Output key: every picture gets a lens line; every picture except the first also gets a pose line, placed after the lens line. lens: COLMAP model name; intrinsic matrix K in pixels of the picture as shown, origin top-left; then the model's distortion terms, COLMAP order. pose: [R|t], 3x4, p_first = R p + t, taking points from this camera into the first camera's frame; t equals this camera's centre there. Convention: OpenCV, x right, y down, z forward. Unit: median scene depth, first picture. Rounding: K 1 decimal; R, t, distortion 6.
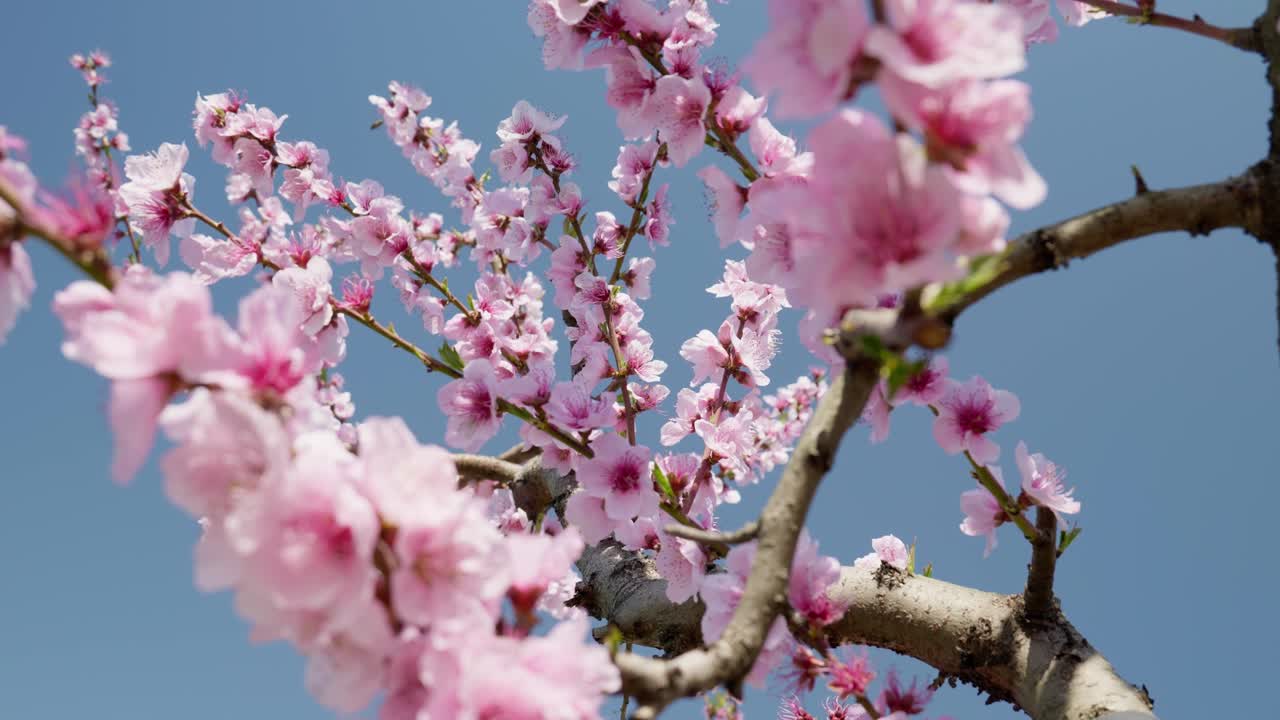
lens RADIAL K [[1437.3, 0, 640.0], [0, 1437.3, 360.0], [0, 0, 1]] dist [0.013986, 0.067455]
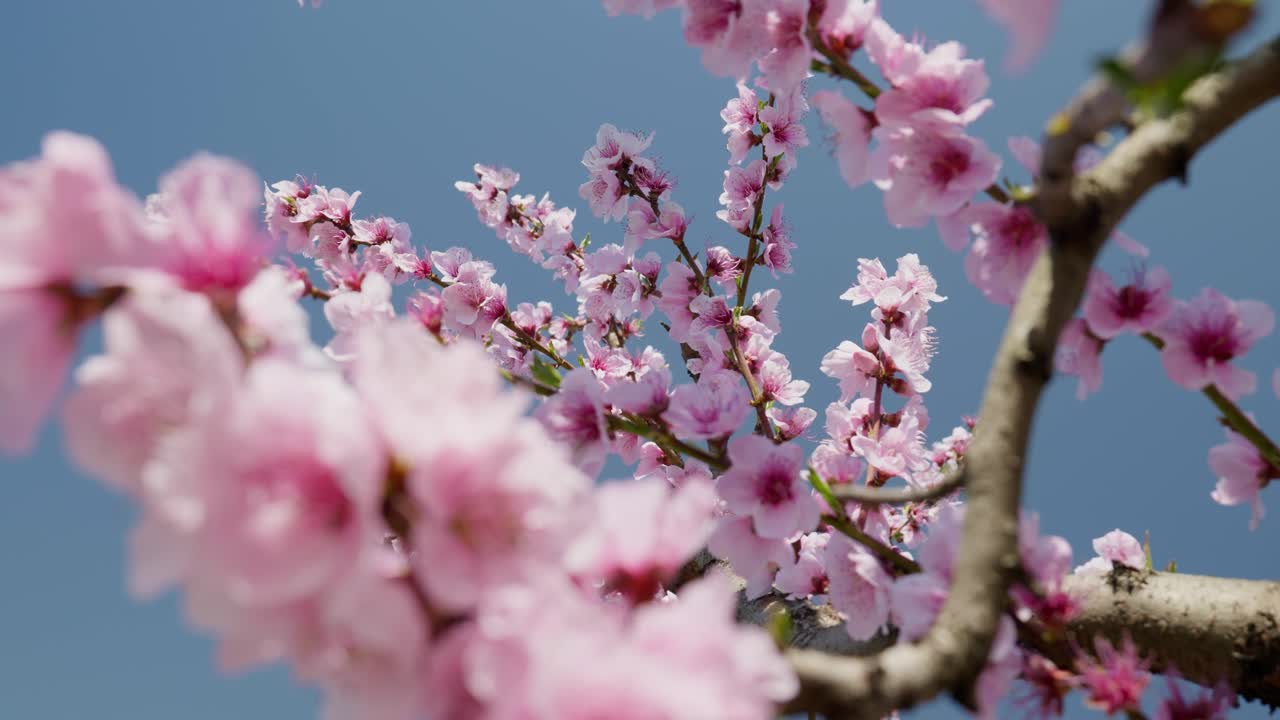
lens RADIAL K [[1437.3, 0, 640.0], [0, 1437.3, 360.0], [0, 0, 1]] dist [0.013986, 0.067455]
pose [[0.985954, -0.141075, -0.089400, -0.001904], [0.132913, 0.986895, -0.091499, 0.054392], [0.101137, 0.078332, 0.991784, 0.138829]]
